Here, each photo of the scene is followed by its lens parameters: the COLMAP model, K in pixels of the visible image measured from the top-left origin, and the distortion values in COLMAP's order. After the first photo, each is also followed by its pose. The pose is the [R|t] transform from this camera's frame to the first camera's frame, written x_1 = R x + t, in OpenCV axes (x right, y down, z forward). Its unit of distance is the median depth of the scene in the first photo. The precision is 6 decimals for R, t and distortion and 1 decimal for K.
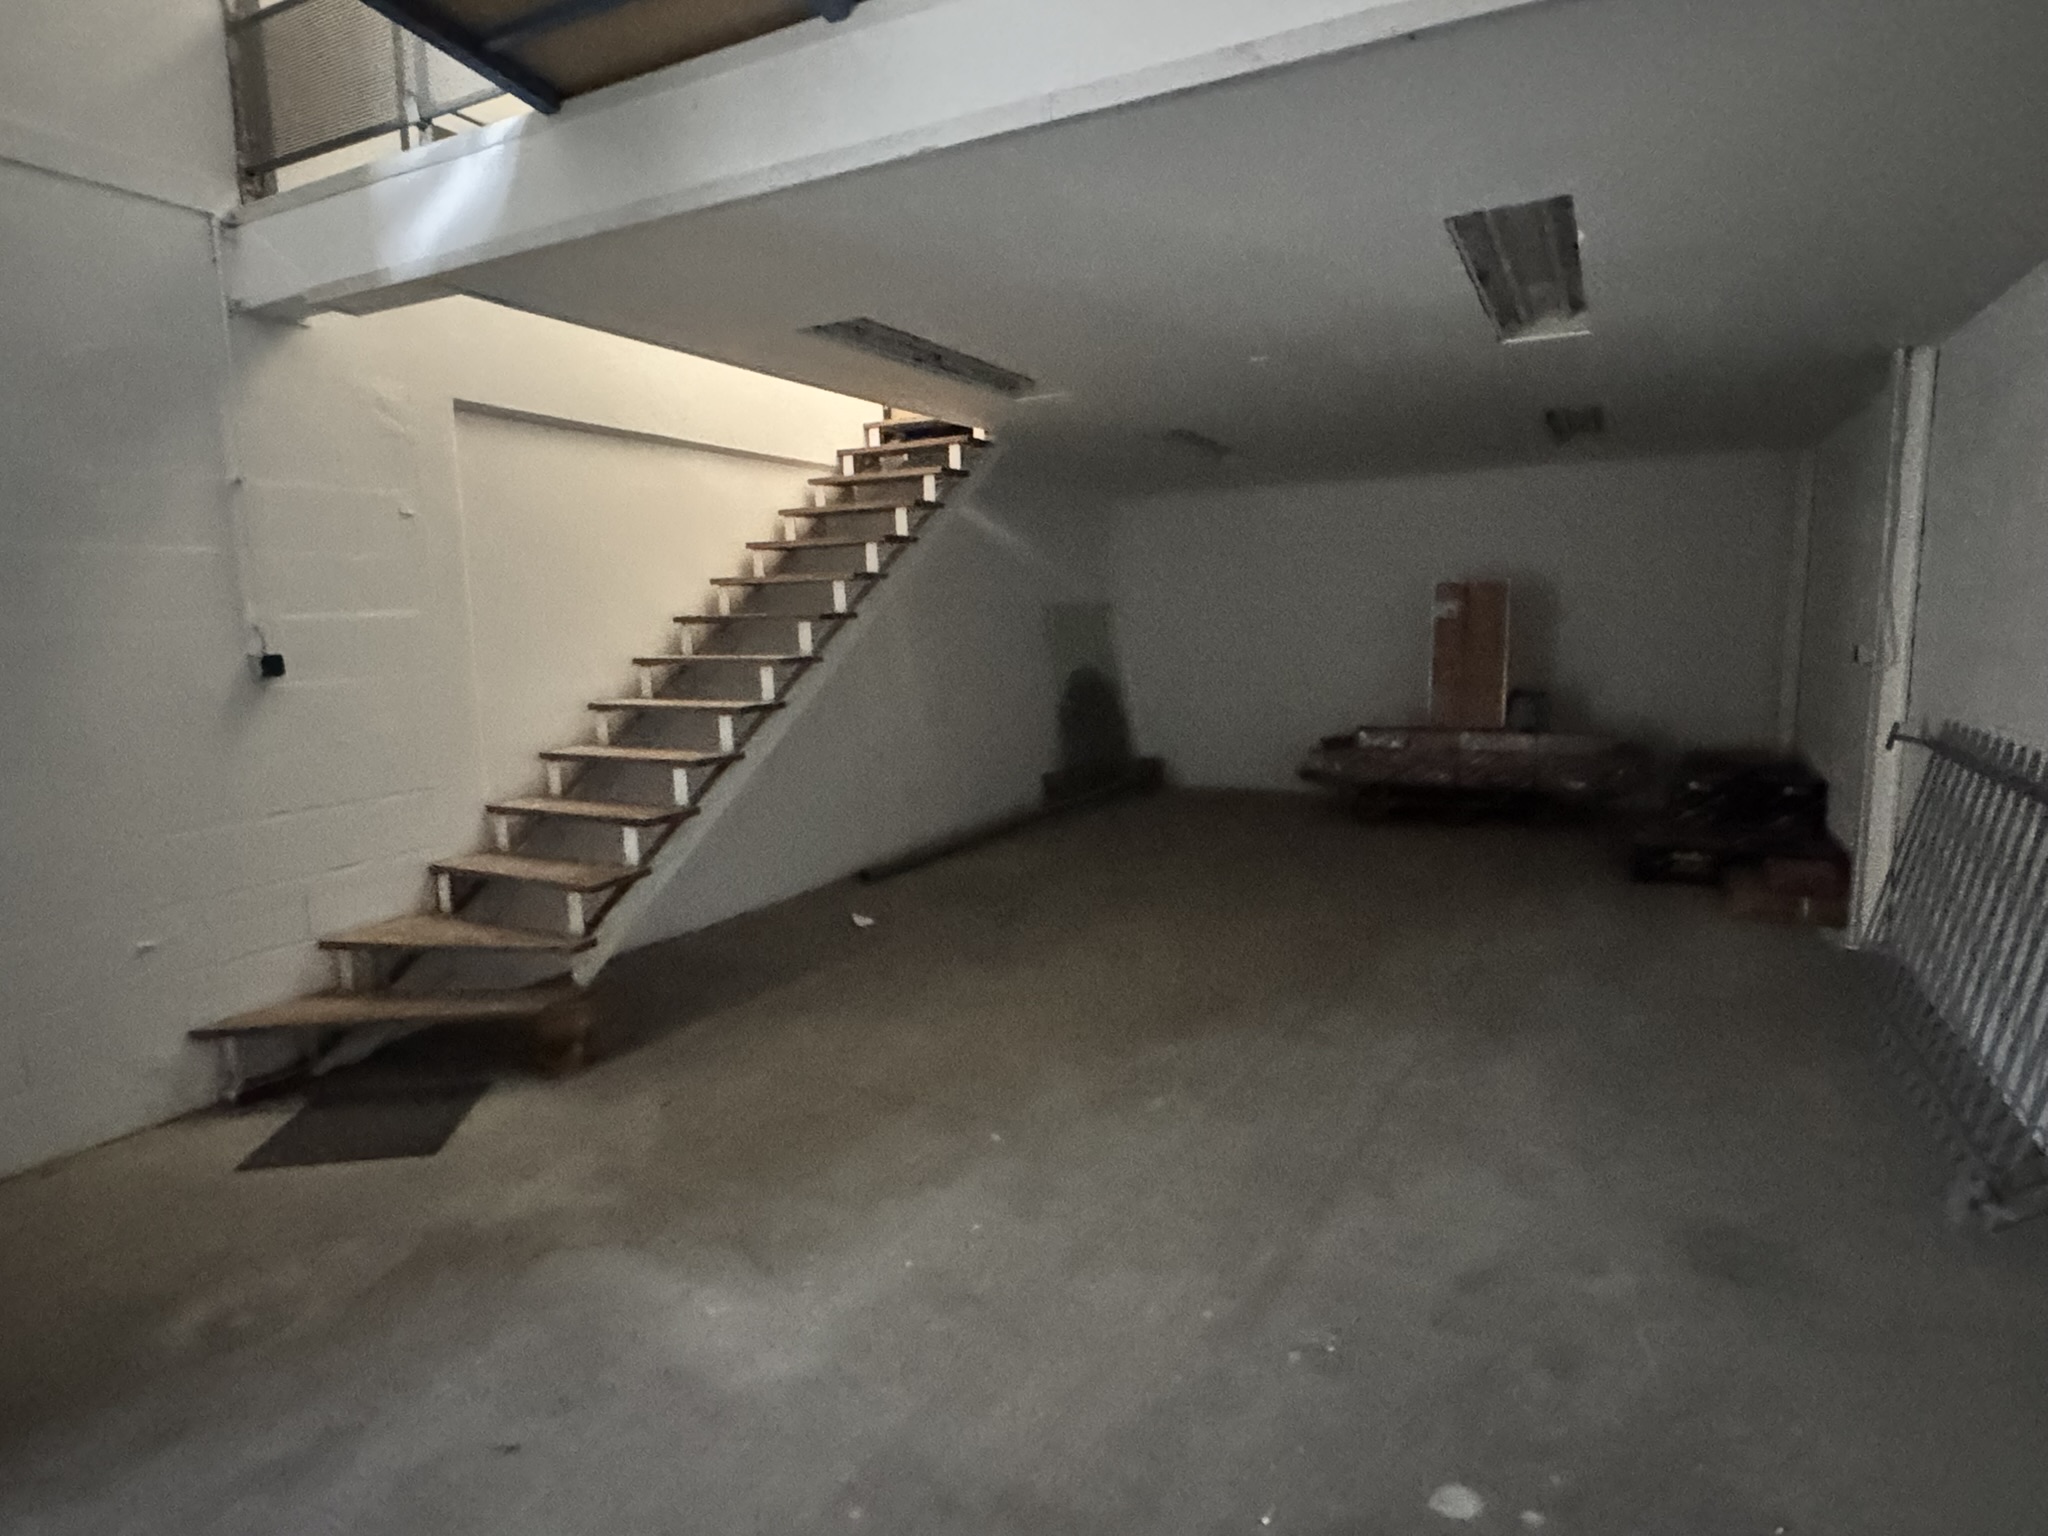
lens RADIAL K [[1144.2, 0, 1025.9], [0, 1144.2, 770.7], [0, 0, 1]] dist [0.001874, 0.000406]
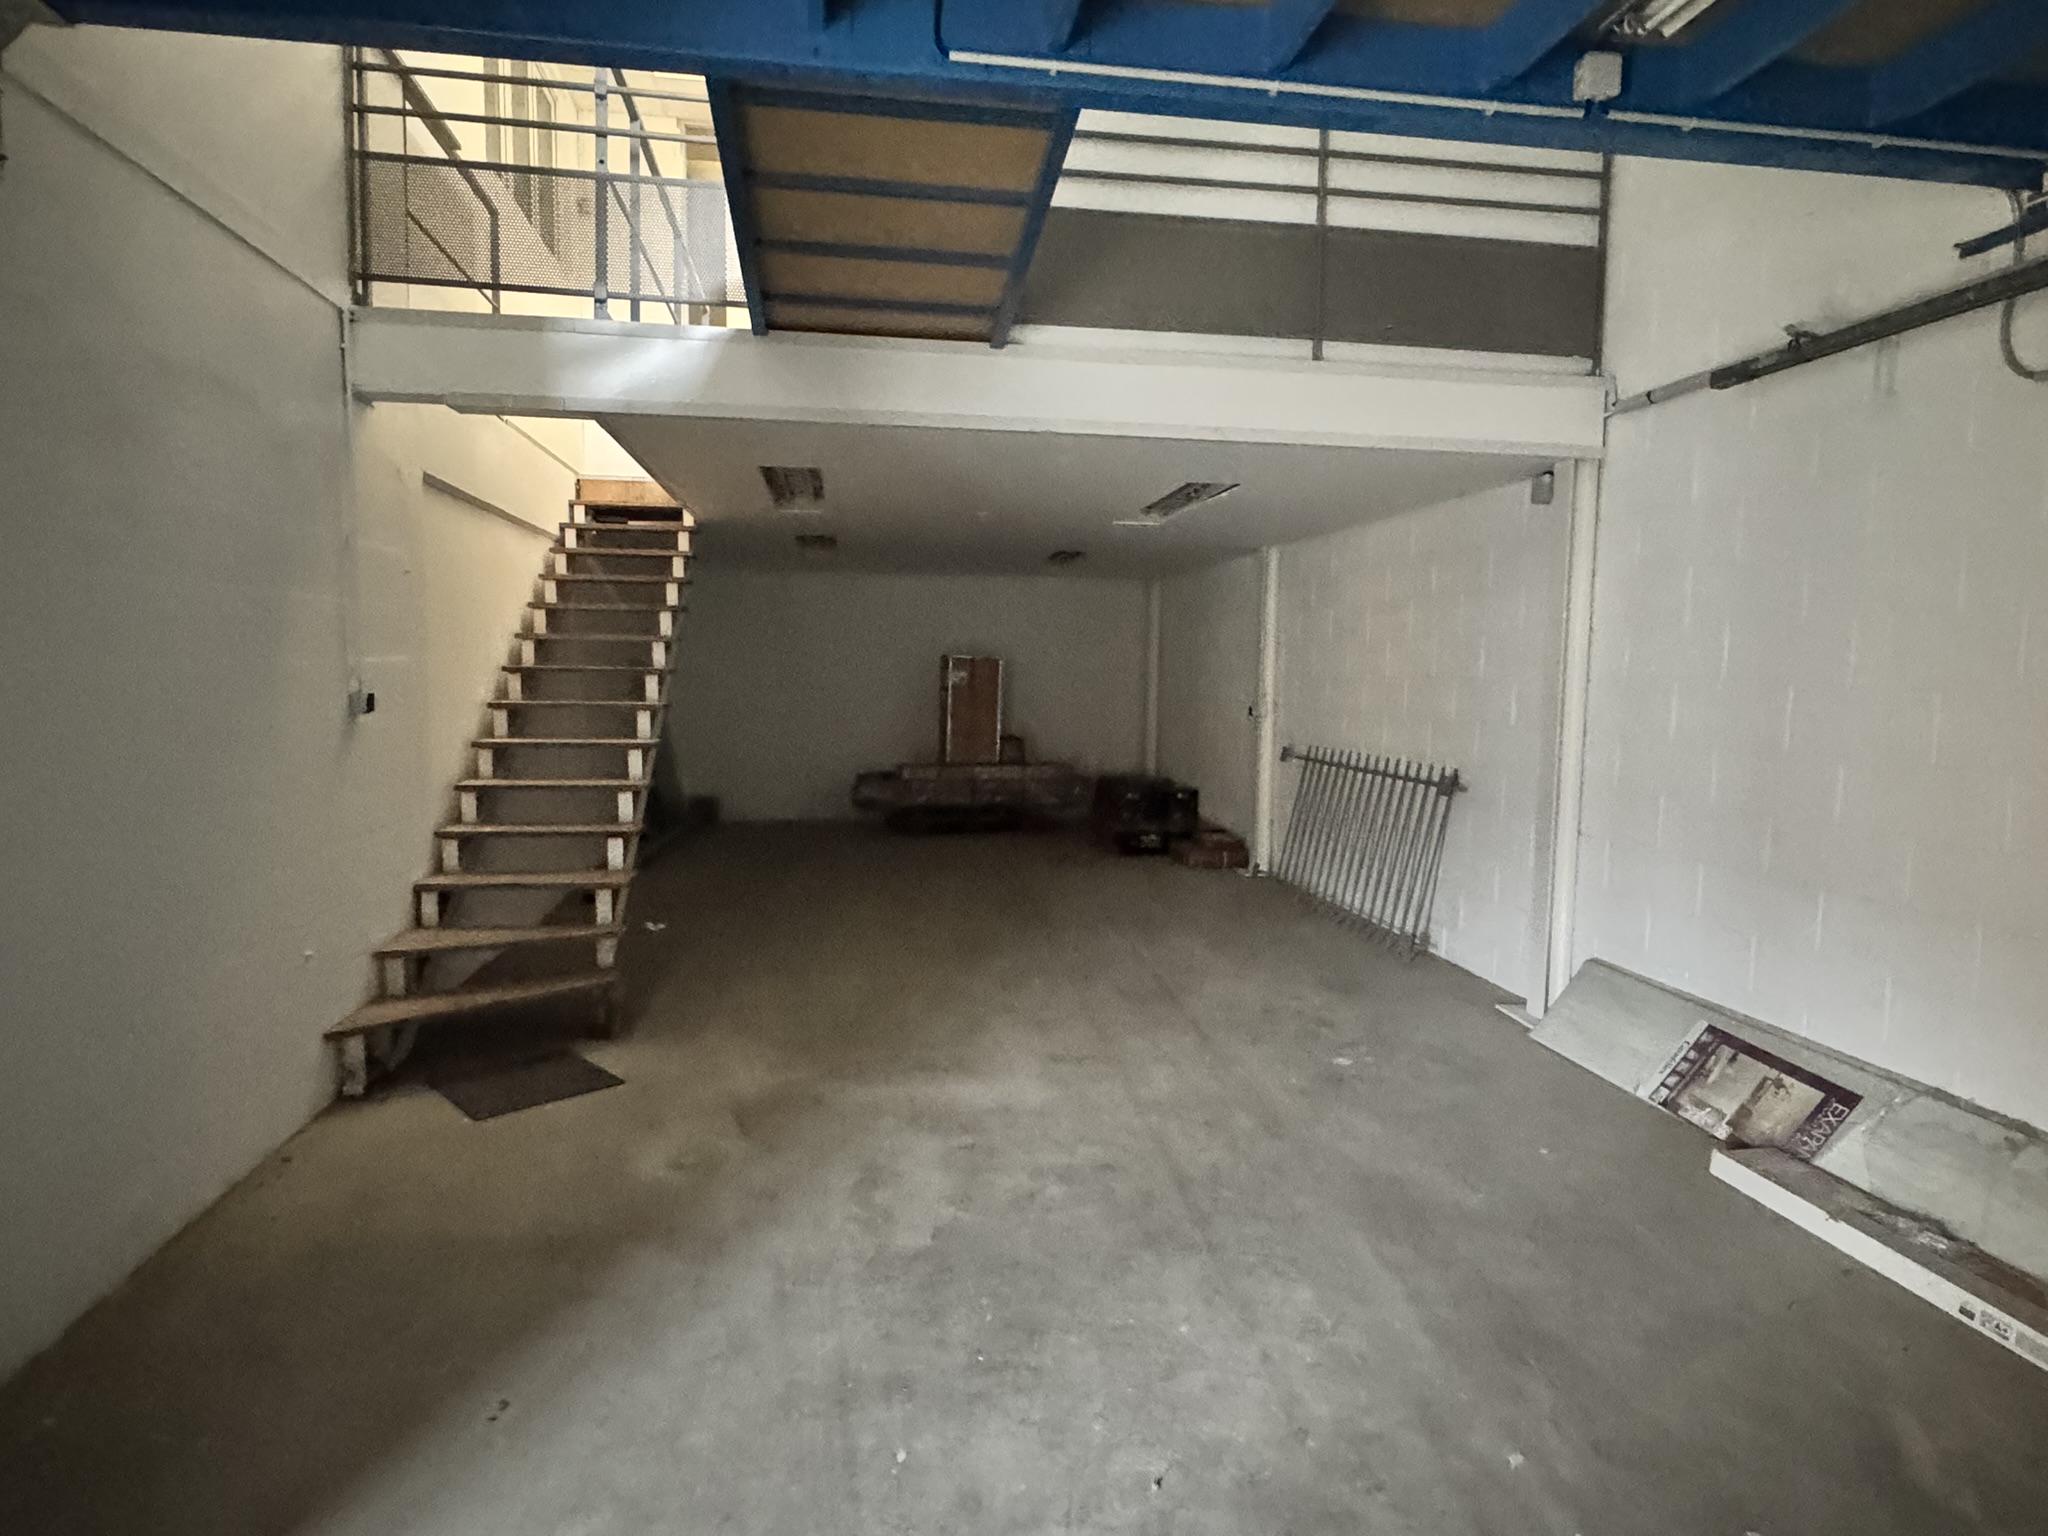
lens RADIAL K [[1144.2, 0, 1022.0], [0, 1144.2, 765.8], [0, 0, 1]] dist [0.001874, 0.000406]
pose [[0.806636, -0.018506, 0.590759, -0.684054], [0.051578, 0.997901, -0.039166, 0.040085], [-0.588794, 0.062063, 0.805897, -0.242663]]
